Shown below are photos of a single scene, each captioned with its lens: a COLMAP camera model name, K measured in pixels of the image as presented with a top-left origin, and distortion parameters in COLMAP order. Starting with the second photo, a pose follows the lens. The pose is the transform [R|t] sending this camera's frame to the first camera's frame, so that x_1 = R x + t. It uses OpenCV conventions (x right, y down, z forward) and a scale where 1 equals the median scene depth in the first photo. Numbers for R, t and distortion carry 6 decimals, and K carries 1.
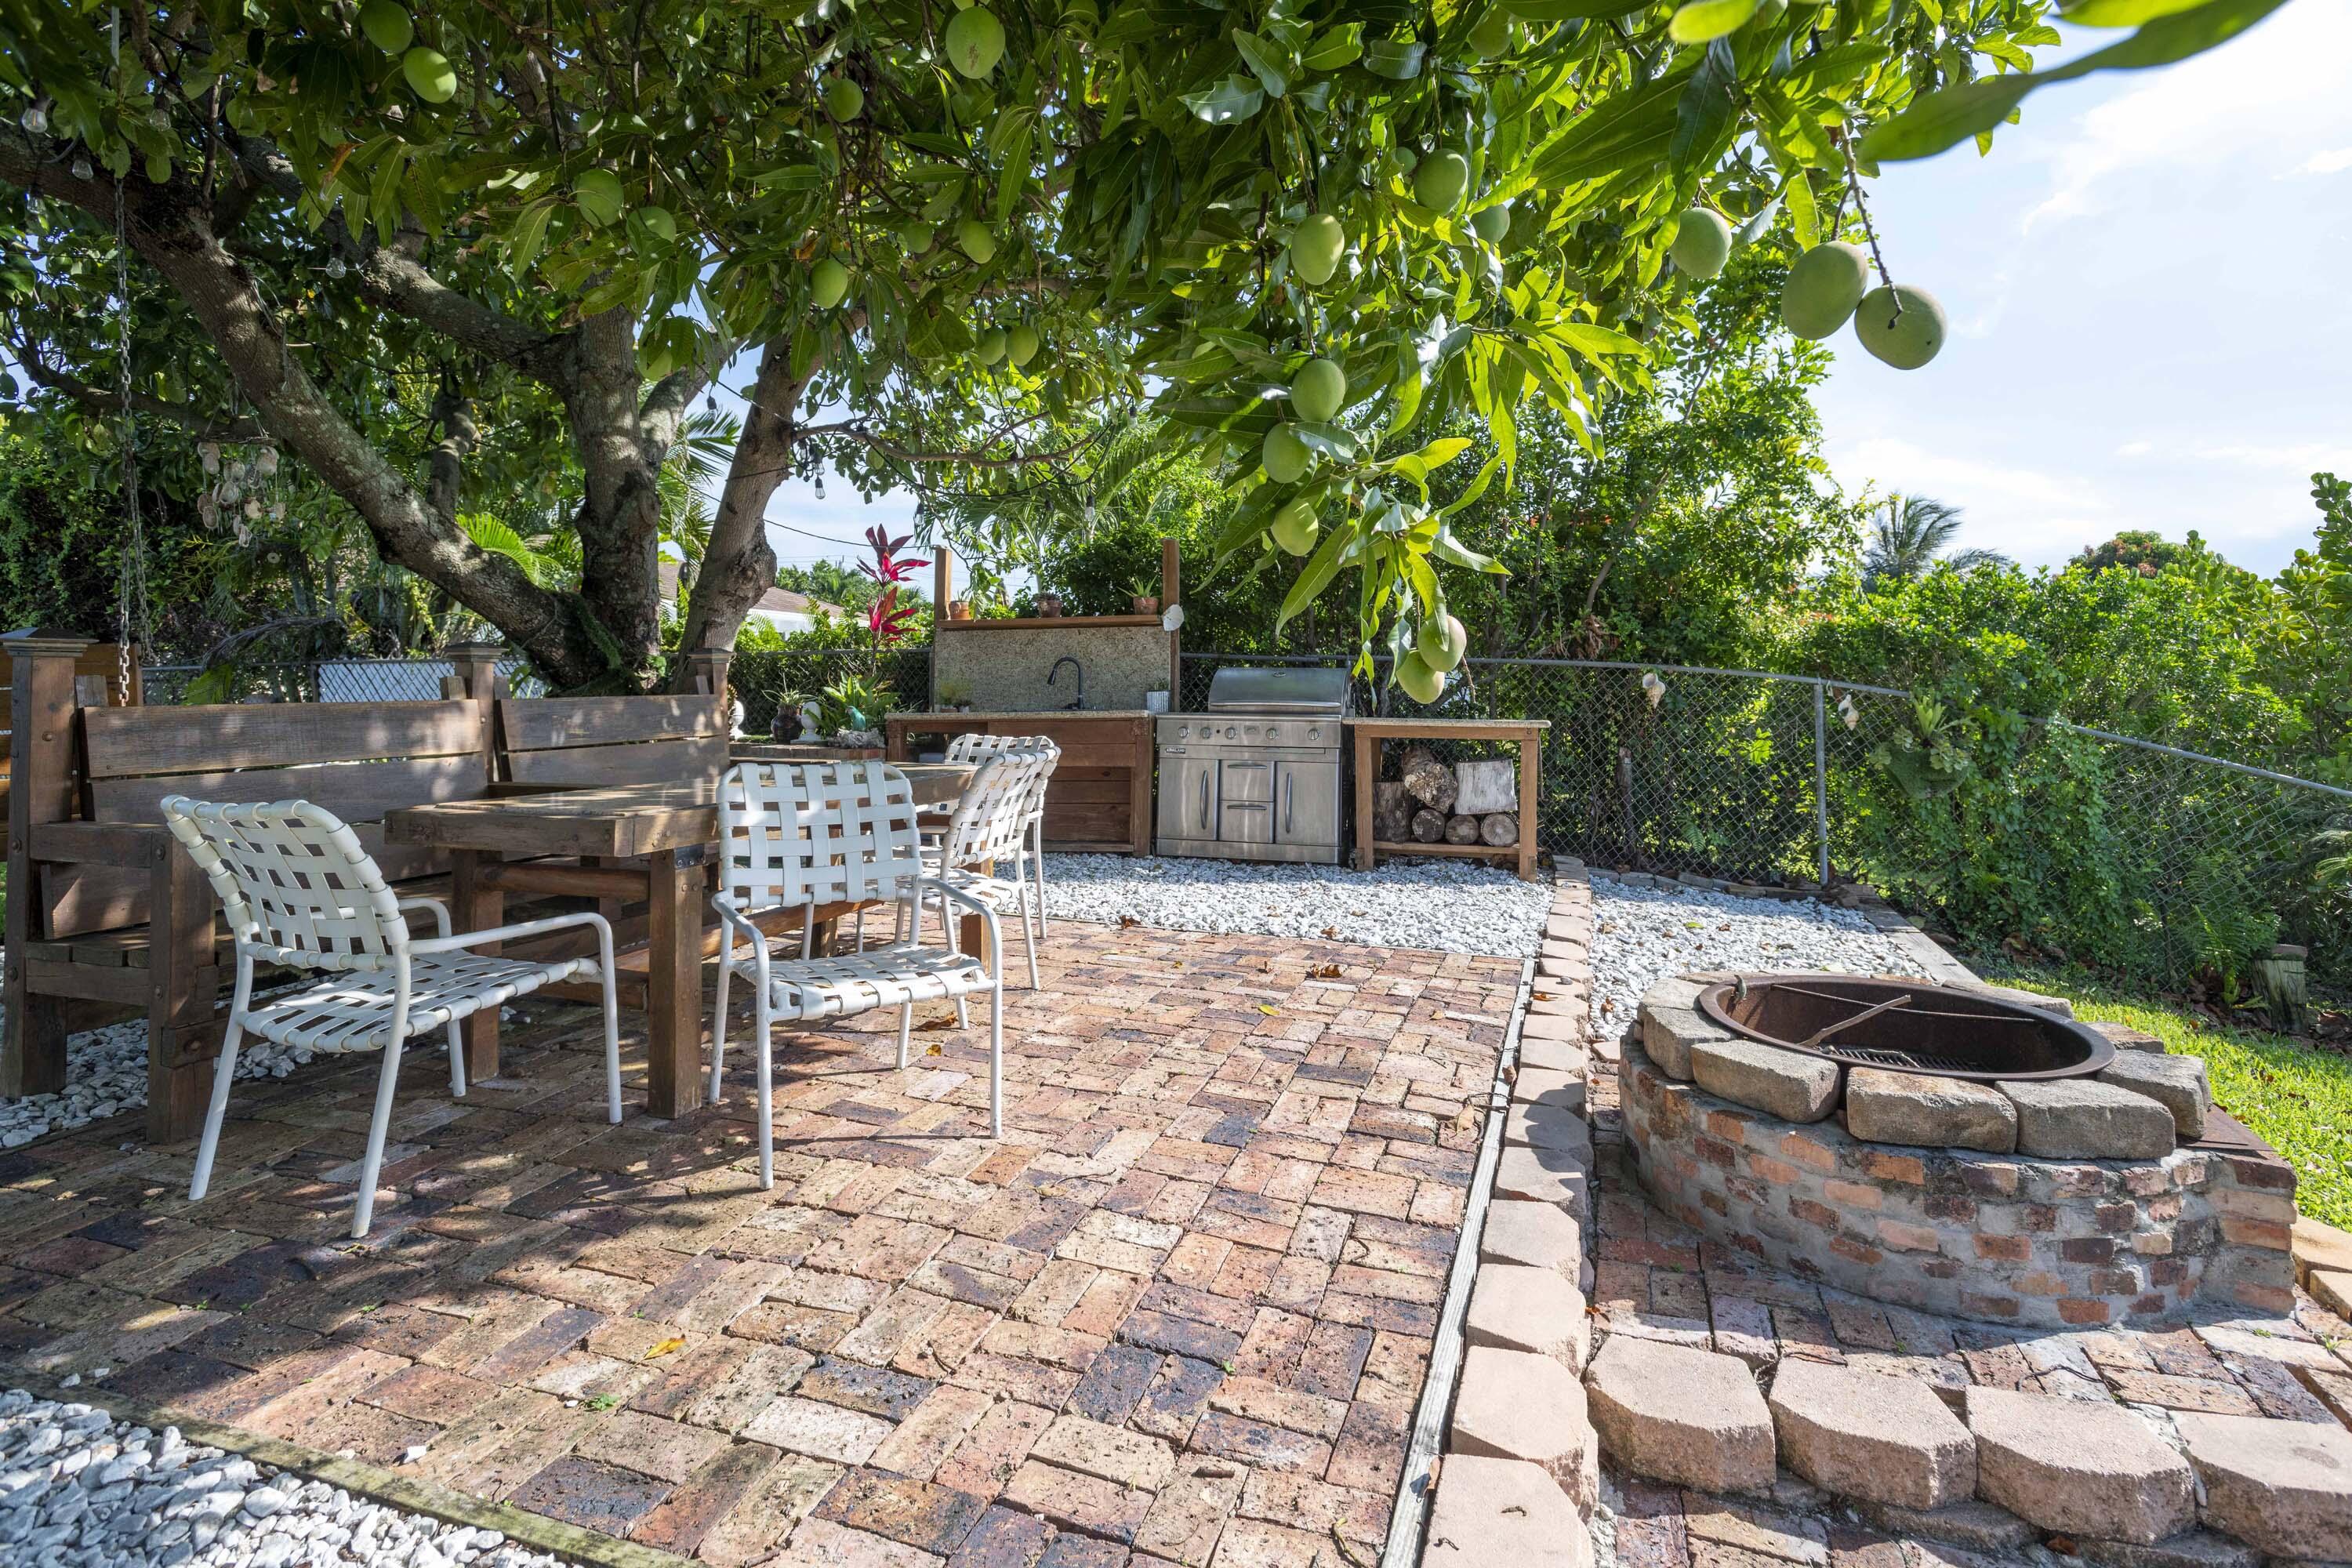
lens RADIAL K [[1121.7, 0, 1176.0], [0, 1121.7, 784.0], [0, 0, 1]] dist [0.012948, -0.000532]
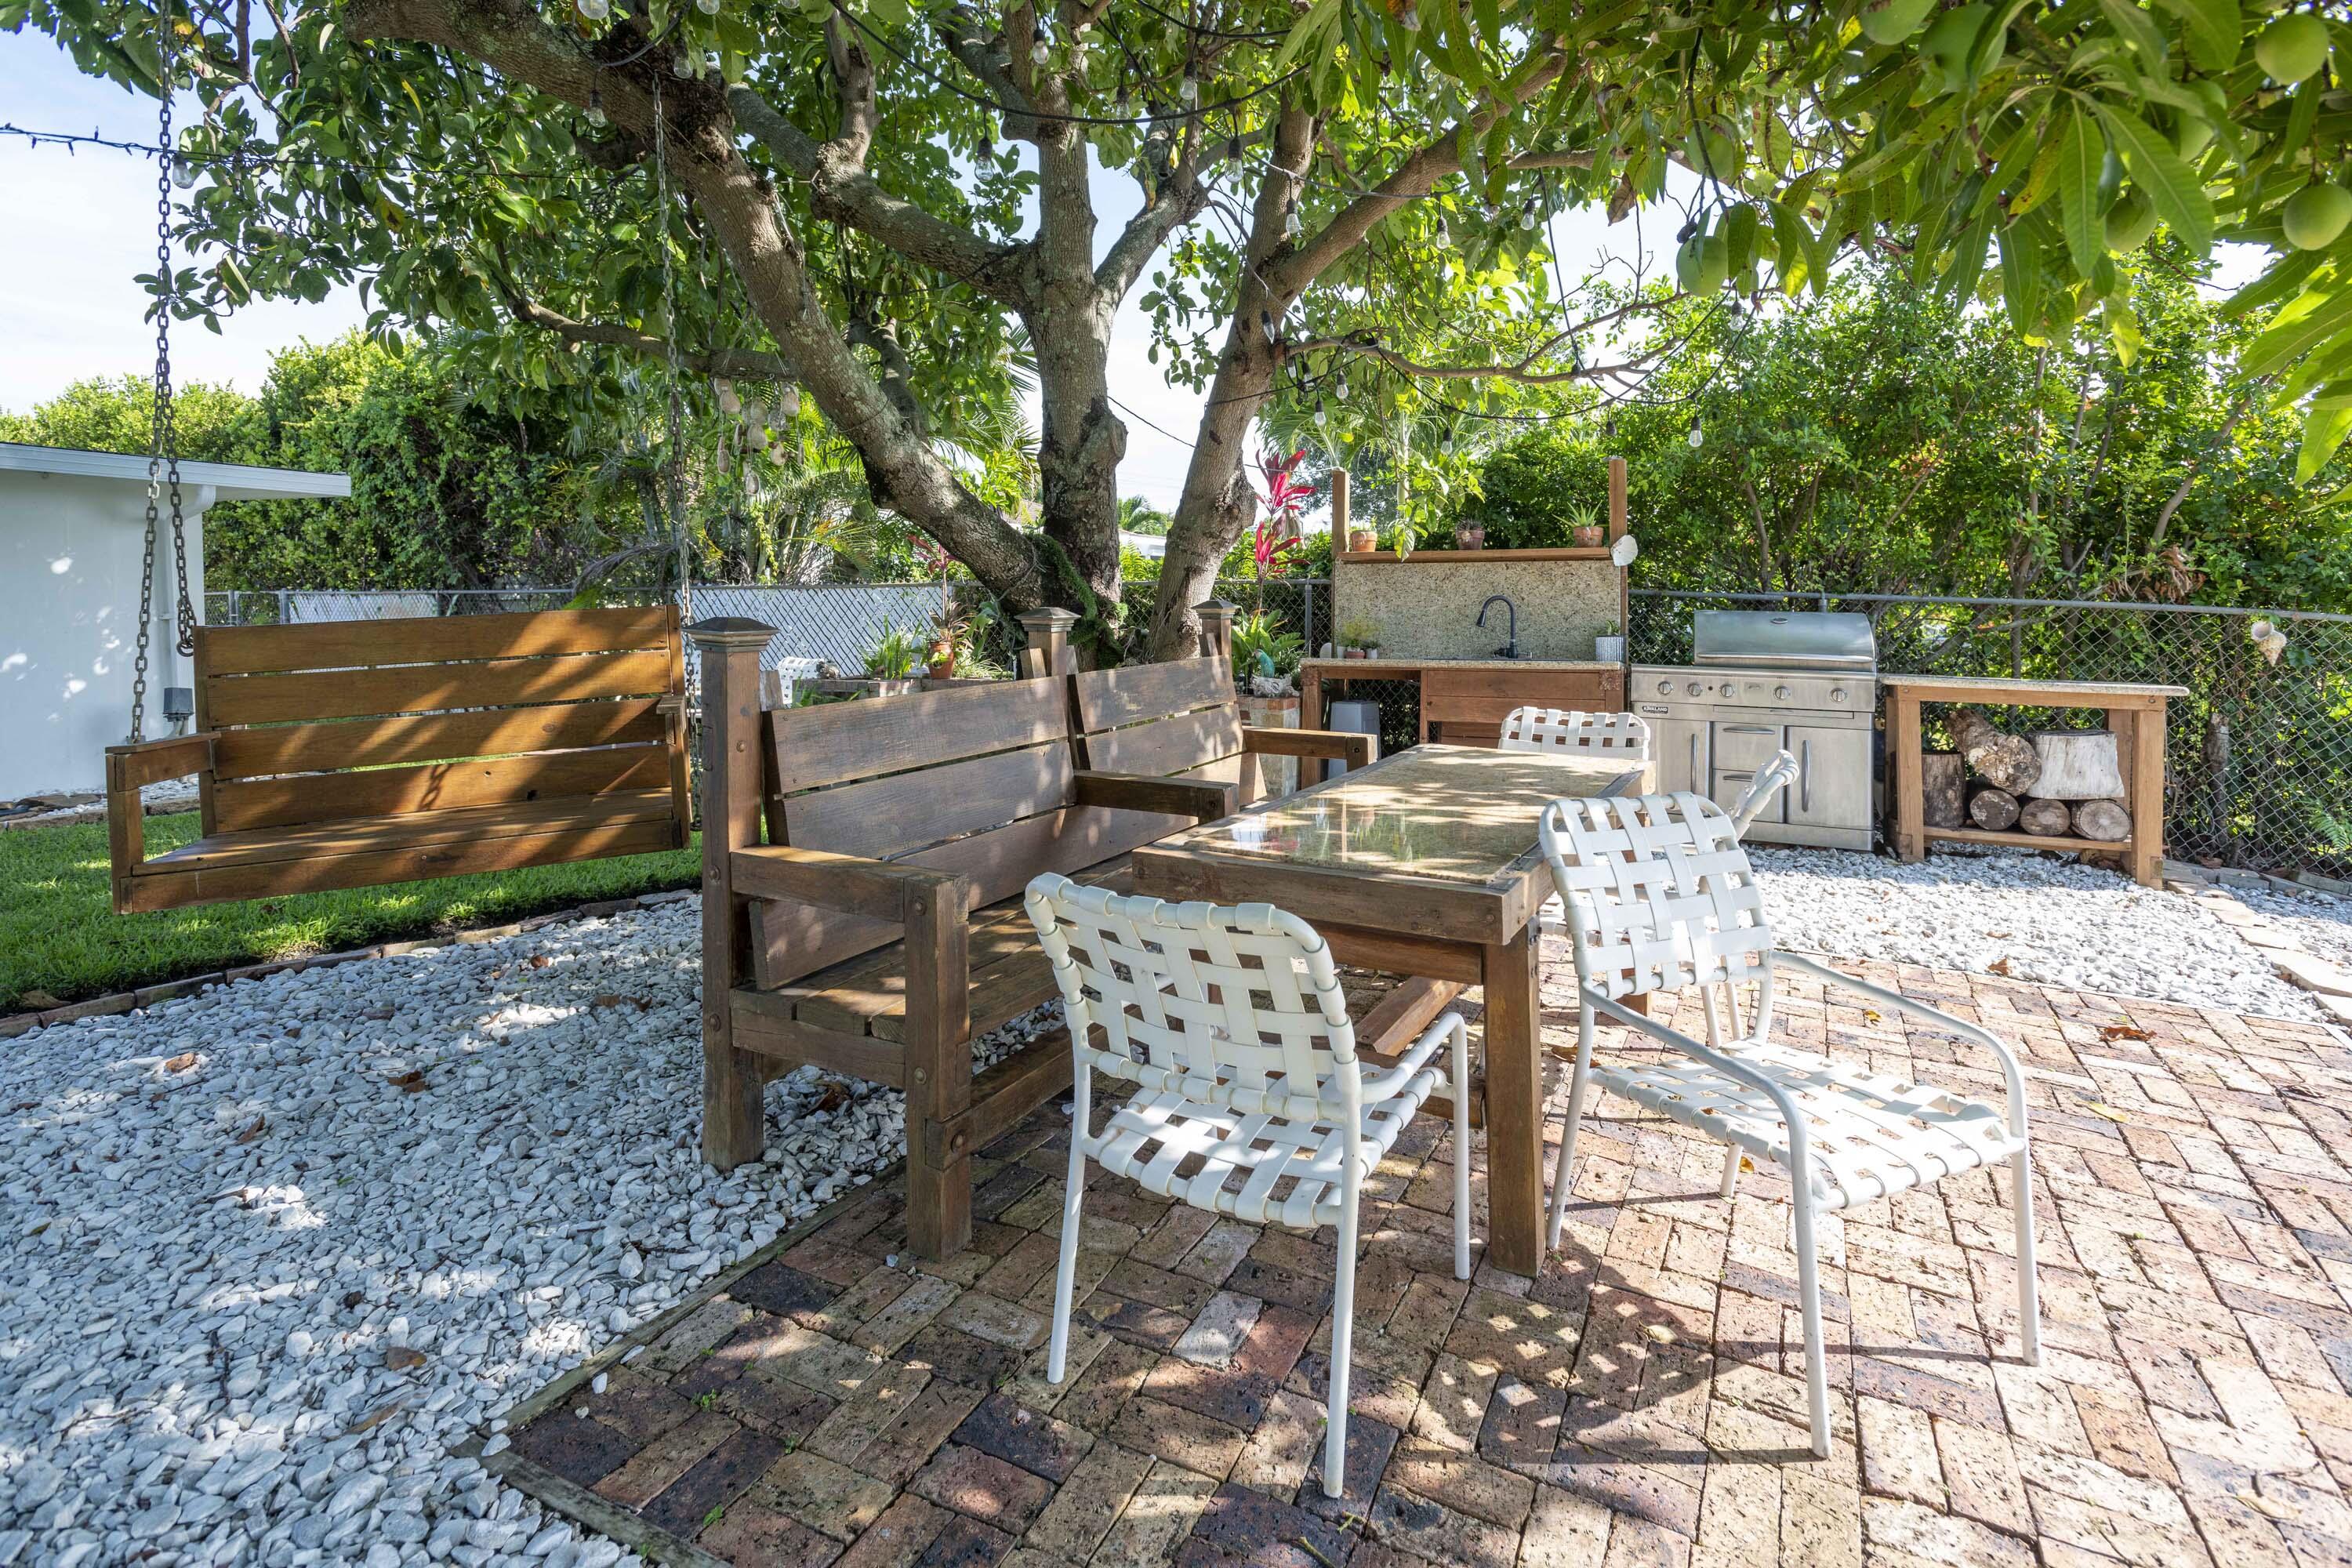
lens RADIAL K [[1108.1, 0, 1172.4], [0, 1108.1, 749.3], [0, 0, 1]] dist [0.020007, -0.000062]
pose [[0.990191, 0.026357, -0.137209, -0.261465], [-0.018361, 0.998076, 0.059217, -0.045035], [0.138506, -0.056116, 0.988770, 0.102029]]
